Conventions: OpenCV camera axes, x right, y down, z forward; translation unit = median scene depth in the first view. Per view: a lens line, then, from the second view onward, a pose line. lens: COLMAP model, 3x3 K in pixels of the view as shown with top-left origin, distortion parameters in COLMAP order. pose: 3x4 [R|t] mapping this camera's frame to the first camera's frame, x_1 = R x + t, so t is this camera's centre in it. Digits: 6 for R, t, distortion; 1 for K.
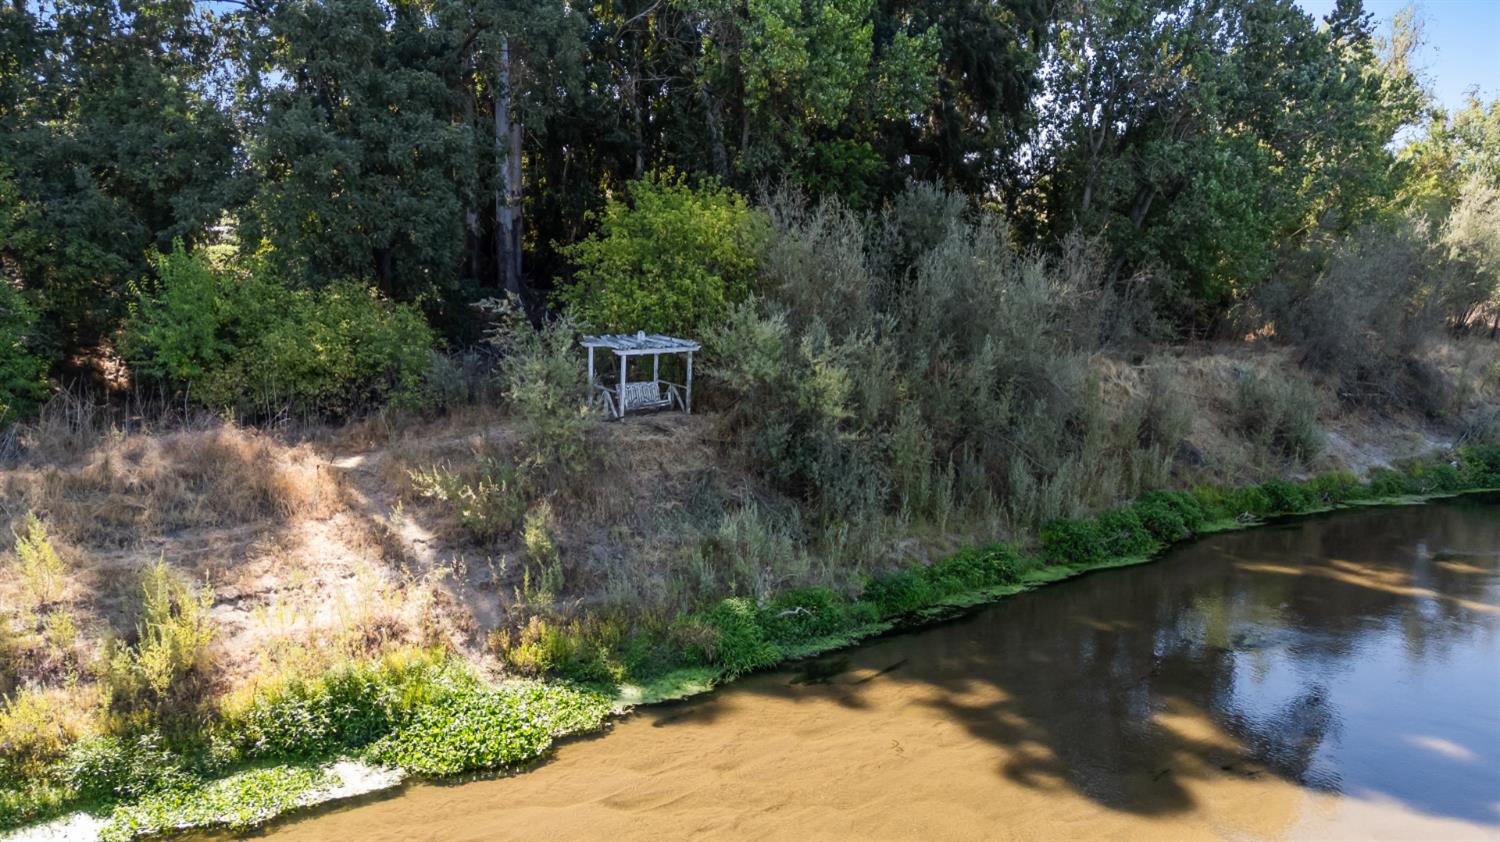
lens RADIAL K [[1103.3, 0, 762.3], [0, 1103.3, 431.1], [0, 0, 1]] dist [0.115103, -0.140003]
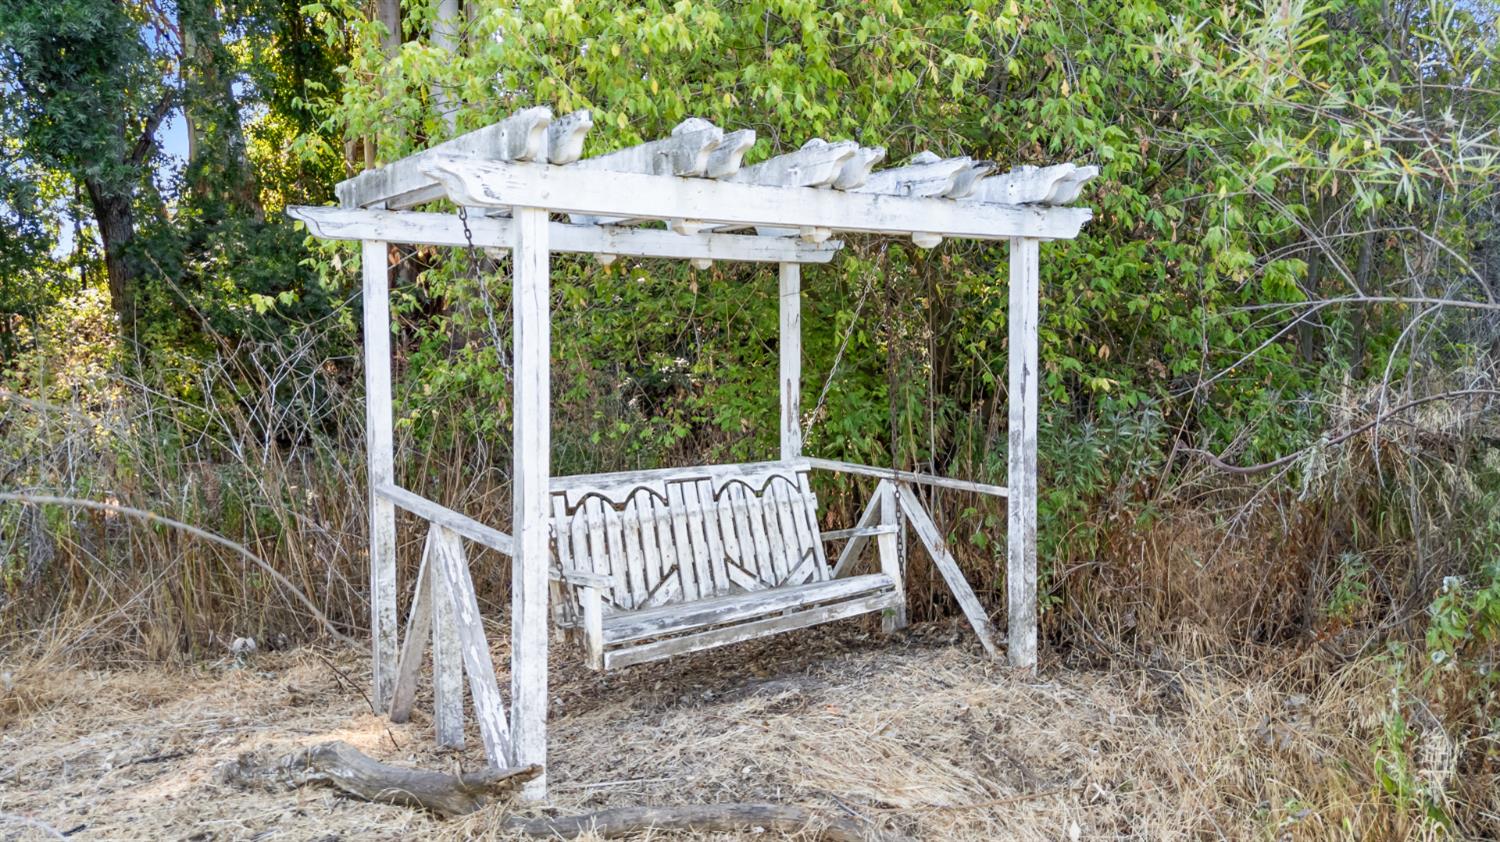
lens RADIAL K [[1103.3, 0, 762.3], [0, 1103.3, 431.1], [0, 0, 1]] dist [0.115103, -0.140003]
pose [[0.989207, -0.043159, -0.140022, -0.079138], [0.031684, 0.996032, -0.083169, -0.036427], [0.143056, 0.077835, 0.986649, 0.850462]]
